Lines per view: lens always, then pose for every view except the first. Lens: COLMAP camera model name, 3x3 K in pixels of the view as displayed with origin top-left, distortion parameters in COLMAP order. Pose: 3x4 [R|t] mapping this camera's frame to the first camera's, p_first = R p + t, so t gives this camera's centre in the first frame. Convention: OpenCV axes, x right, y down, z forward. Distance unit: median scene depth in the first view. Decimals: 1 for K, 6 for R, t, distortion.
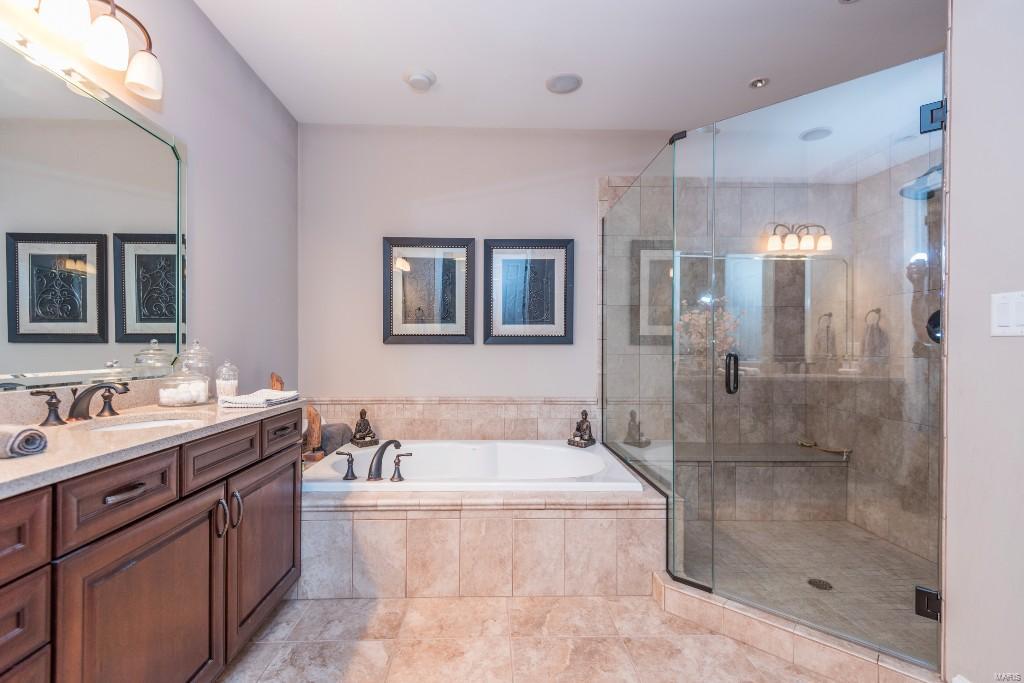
lens RADIAL K [[465.0, 0, 510.2], [0, 465.0, 345.1], [0, 0, 1]] dist [0.002626, -0.000874]
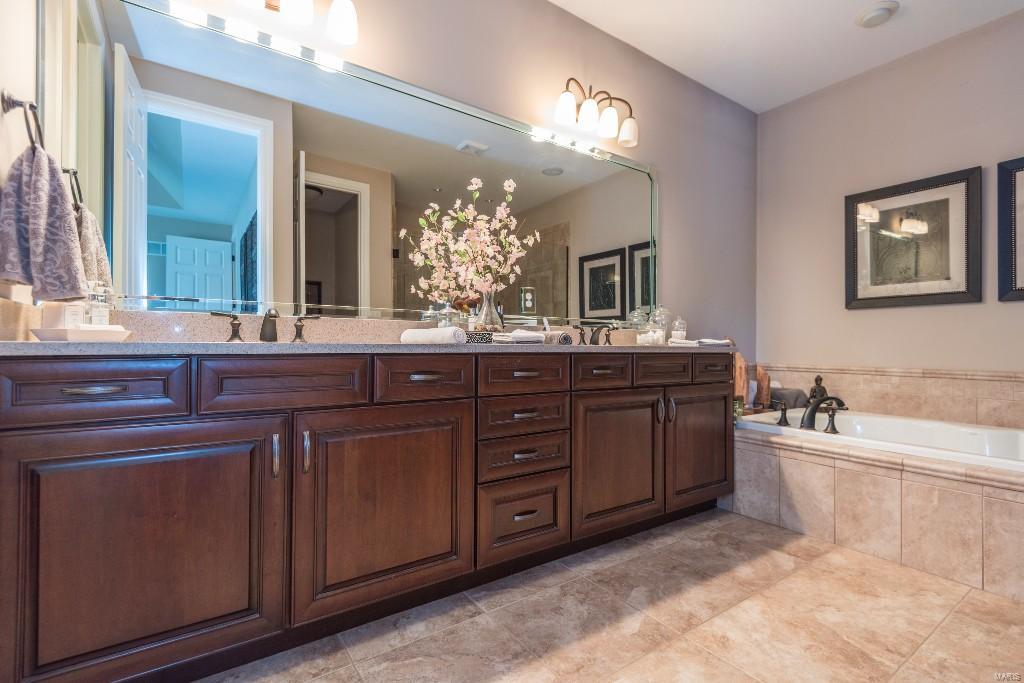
lens RADIAL K [[465.0, 0, 510.2], [0, 465.0, 345.1], [0, 0, 1]] dist [0.002626, -0.000874]
pose [[0.540130, -0.005967, -0.841561, 0.251283], [0.008088, 0.999965, -0.001899, 0.104562], [0.841543, -0.005781, 0.540159, -0.142822]]
